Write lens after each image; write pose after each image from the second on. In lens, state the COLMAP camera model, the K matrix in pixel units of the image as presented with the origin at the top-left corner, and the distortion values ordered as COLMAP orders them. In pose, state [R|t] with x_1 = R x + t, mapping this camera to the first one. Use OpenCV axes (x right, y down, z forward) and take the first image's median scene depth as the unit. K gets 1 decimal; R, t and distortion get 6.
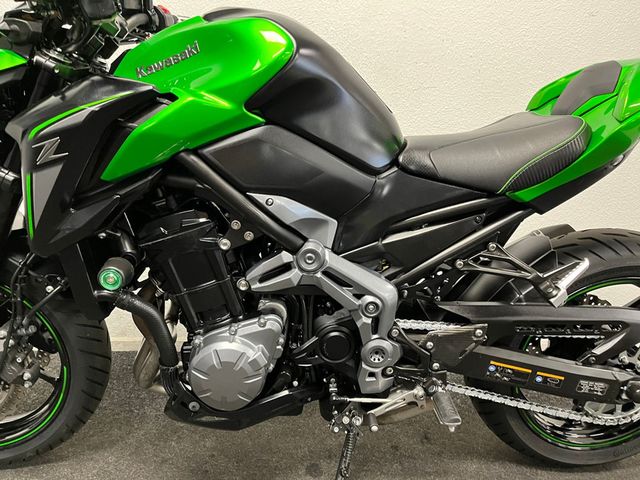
lens RADIAL K [[473.6, 0, 319.1], [0, 473.6, 243.5], [0, 0, 1]] dist [0.066256, -0.089442]
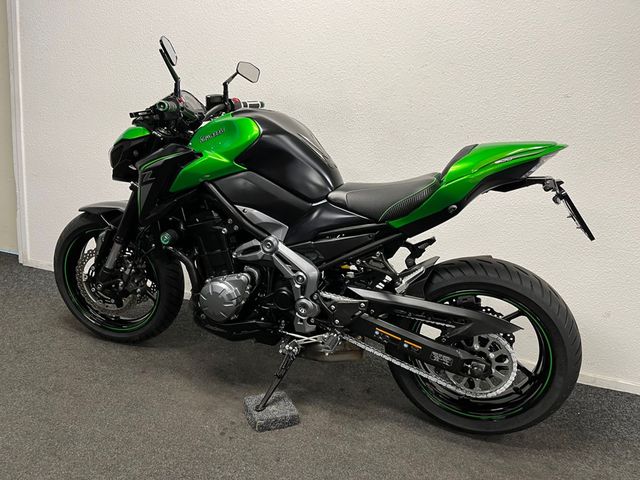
lens RADIAL K [[473.6, 0, 319.1], [0, 473.6, 243.5], [0, 0, 1]] dist [0.066256, -0.089442]
pose [[0.930265, 0.124771, -0.345021, 0.747023], [-0.143593, 0.989199, -0.029436, 0.049159], [0.337622, 0.076925, 0.938133, -0.595728]]
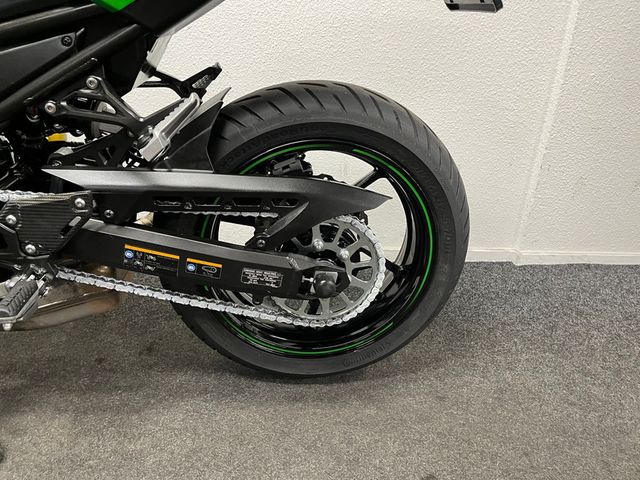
lens RADIAL K [[473.6, 0, 319.1], [0, 473.6, 243.5], [0, 0, 1]] dist [0.066256, -0.089442]
pose [[0.998595, 0.000375, 0.052990, 0.681493], [-0.007424, 0.991100, 0.132909, 0.152538], [-0.052469, -0.133115, 0.989711, 0.248892]]
